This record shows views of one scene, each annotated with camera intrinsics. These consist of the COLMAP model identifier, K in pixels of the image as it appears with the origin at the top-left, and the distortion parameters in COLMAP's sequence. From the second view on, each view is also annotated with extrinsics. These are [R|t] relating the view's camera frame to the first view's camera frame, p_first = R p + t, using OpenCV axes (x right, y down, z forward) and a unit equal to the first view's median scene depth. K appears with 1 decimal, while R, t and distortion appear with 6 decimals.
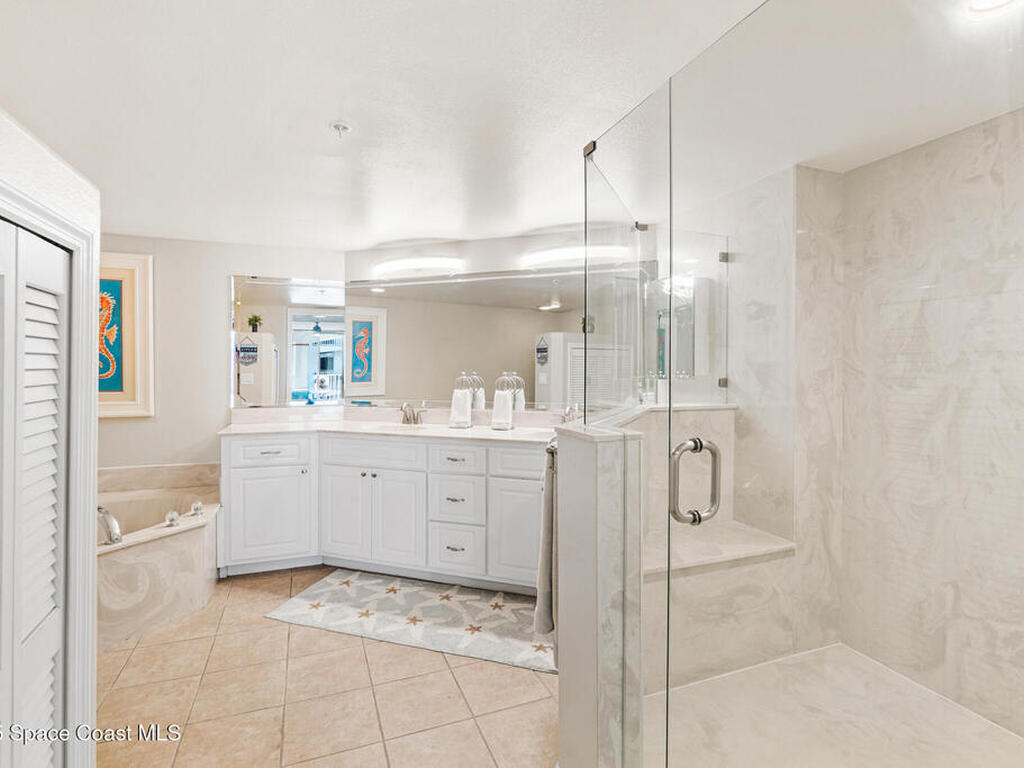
lens RADIAL K [[506.6, 0, 499.9], [0, 506.6, 377.3], [0, 0, 1]] dist [-0.002551, 0.006202]
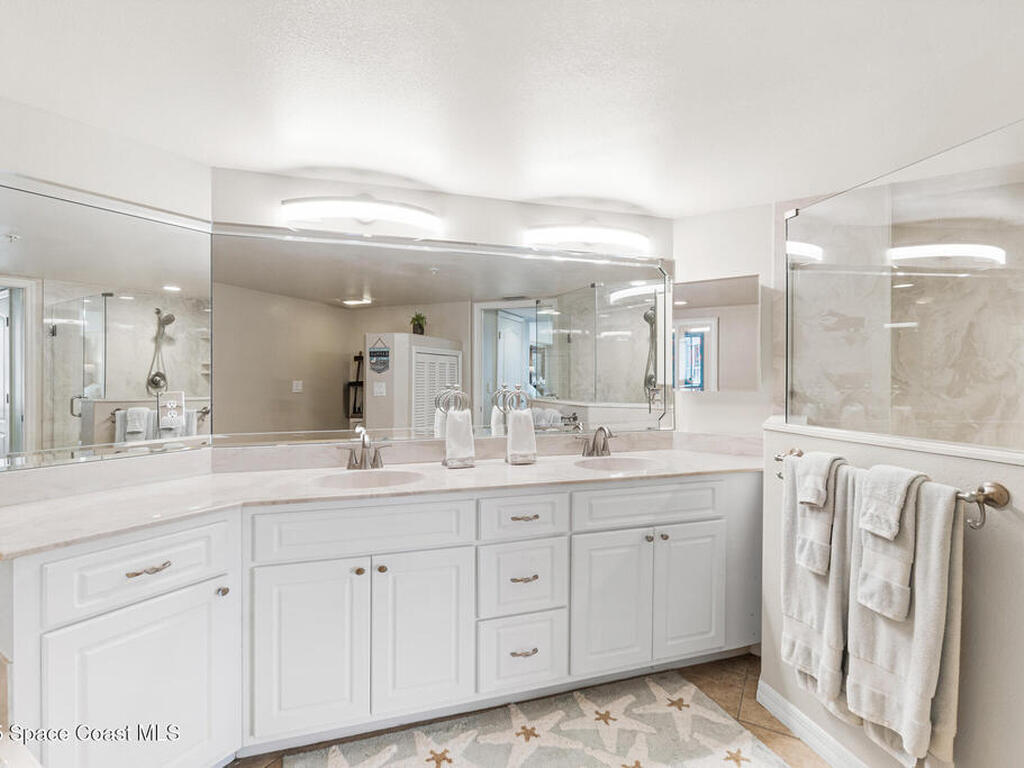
lens RADIAL K [[504.0, 0, 499.0], [0, 504.0, 382.5], [0, 0, 1]] dist [-0.005299, 0.000328]
pose [[0.798039, -0.008508, 0.602546, -0.478247], [0.009184, 0.999956, 0.001956, -0.014950], [-0.602536, 0.003973, 0.798082, 0.465381]]
